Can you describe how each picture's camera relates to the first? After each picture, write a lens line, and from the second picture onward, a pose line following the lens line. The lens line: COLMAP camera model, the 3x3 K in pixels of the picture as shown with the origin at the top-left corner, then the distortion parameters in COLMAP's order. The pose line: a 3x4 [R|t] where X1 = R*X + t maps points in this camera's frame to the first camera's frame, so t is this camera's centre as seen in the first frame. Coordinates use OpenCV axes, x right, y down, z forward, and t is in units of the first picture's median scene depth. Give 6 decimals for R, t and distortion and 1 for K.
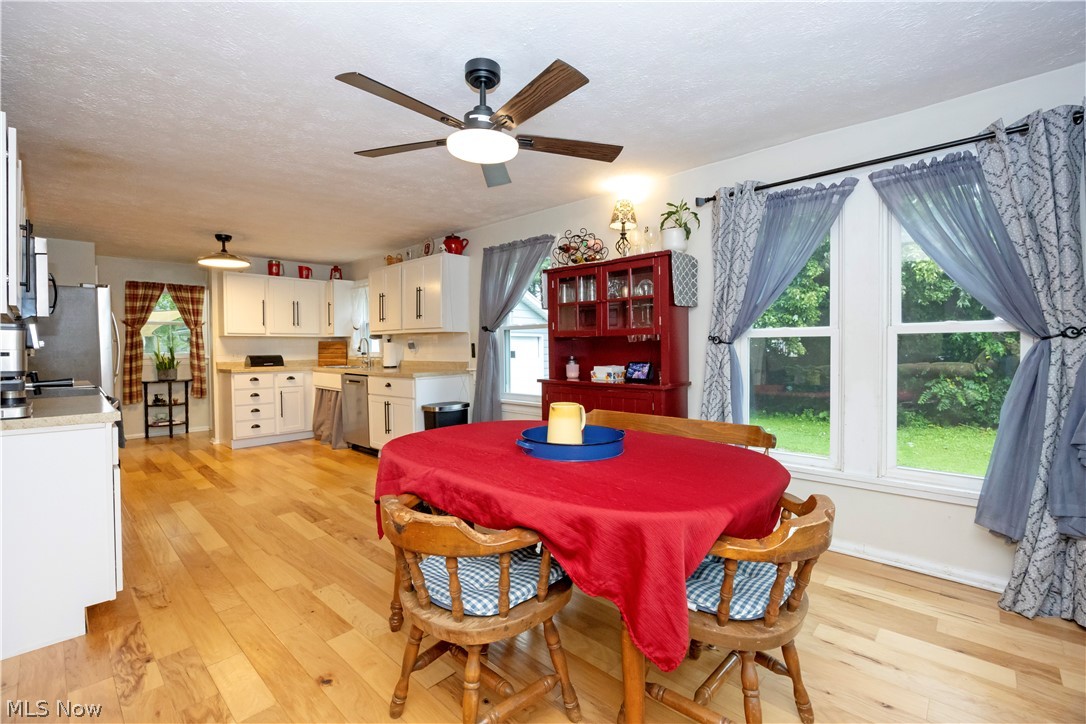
lens RADIAL K [[471.8, 0, 545.5], [0, 471.8, 358.6], [0, 0, 1]] dist [-0.016161, 0.000246]
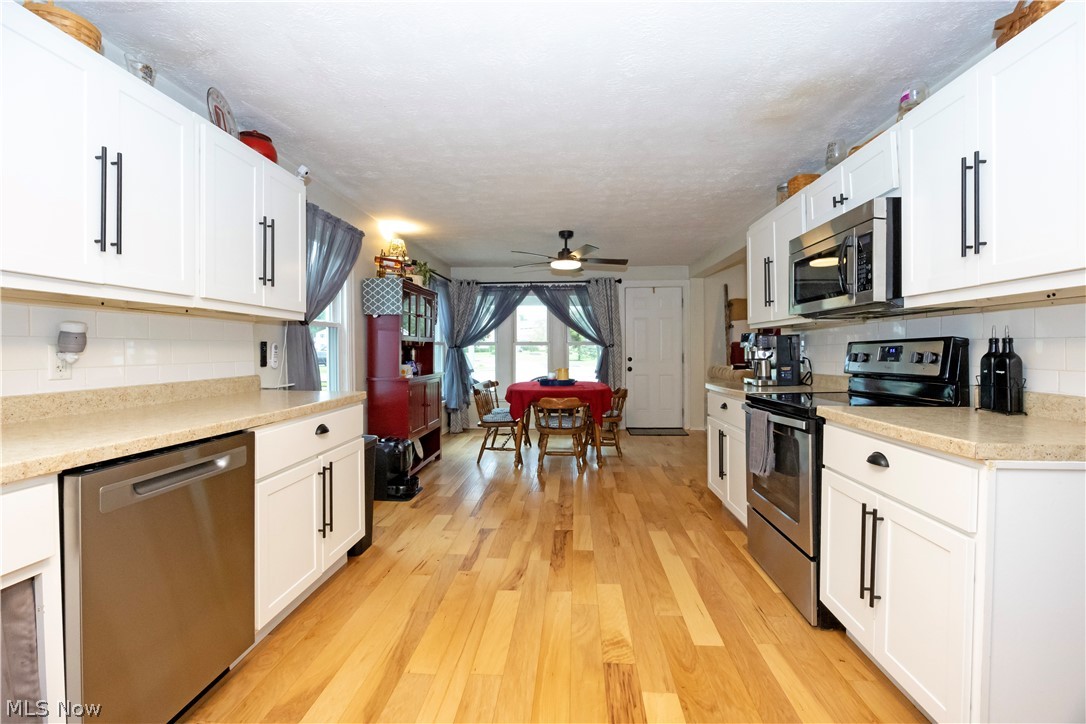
lens RADIAL K [[471.8, 0, 545.5], [0, 471.8, 358.6], [0, 0, 1]] dist [-0.016161, 0.000246]
pose [[-0.632526, -0.006650, 0.774511, -0.641105], [0.026233, 0.999206, 0.030003, -0.015911], [-0.774095, 0.039295, -0.631849, 0.870246]]
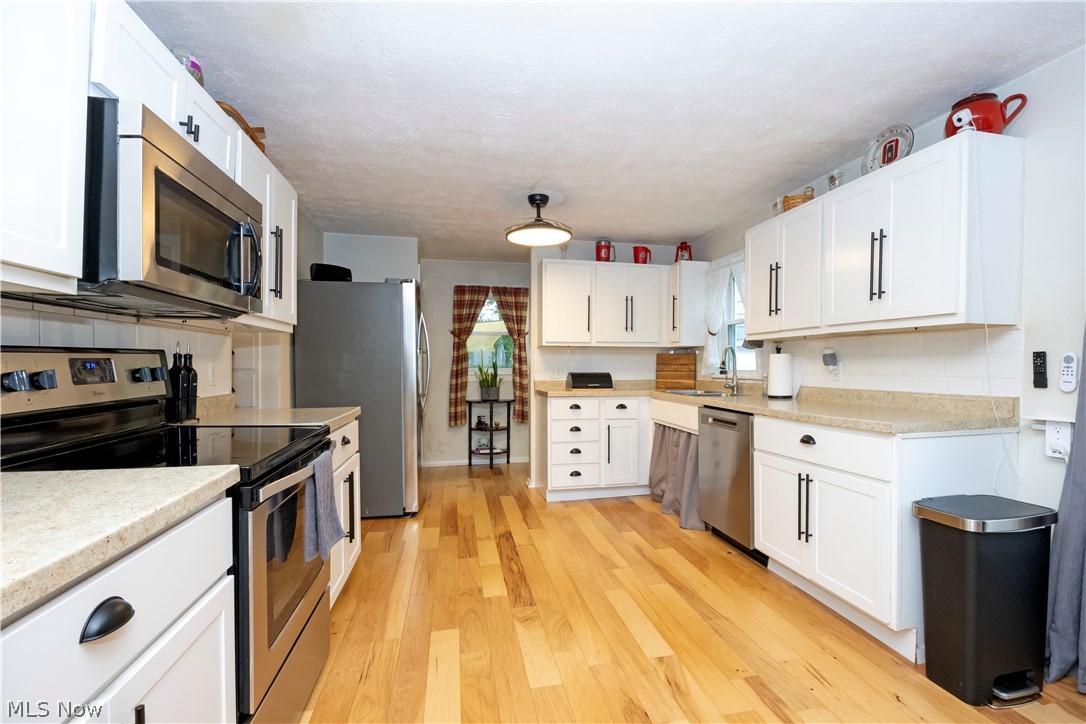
lens RADIAL K [[493.1, 0, 564.8], [0, 493.1, 372.9], [0, 0, 1]] dist [-0.019773, -0.000080]
pose [[0.825107, 0.015620, -0.564760, -0.200343], [-0.020181, 0.999795, -0.001833, -0.004393], [0.564616, 0.012910, 0.825253, 0.350611]]
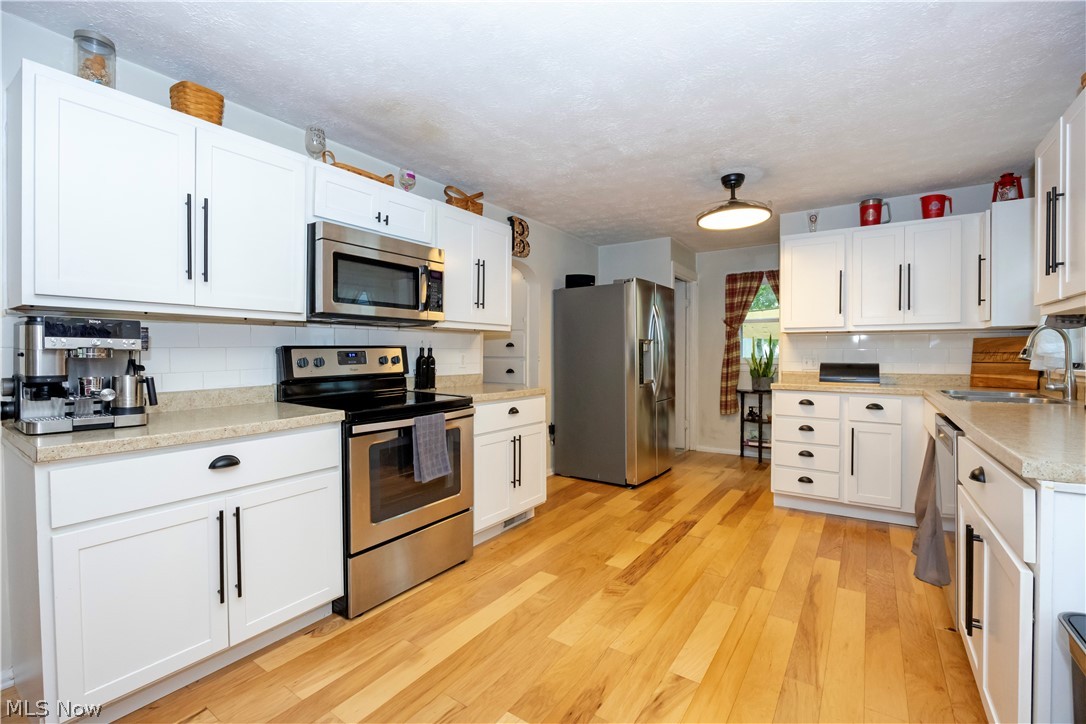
lens RADIAL K [[471.8, 0, 545.5], [0, 471.8, 358.6], [0, 0, 1]] dist [-0.016161, 0.000246]
pose [[0.144488, 0.017234, -0.989356, -0.064159], [-0.025628, 0.999578, 0.013670, -0.011197], [0.989175, 0.023380, 0.144869, 0.531173]]
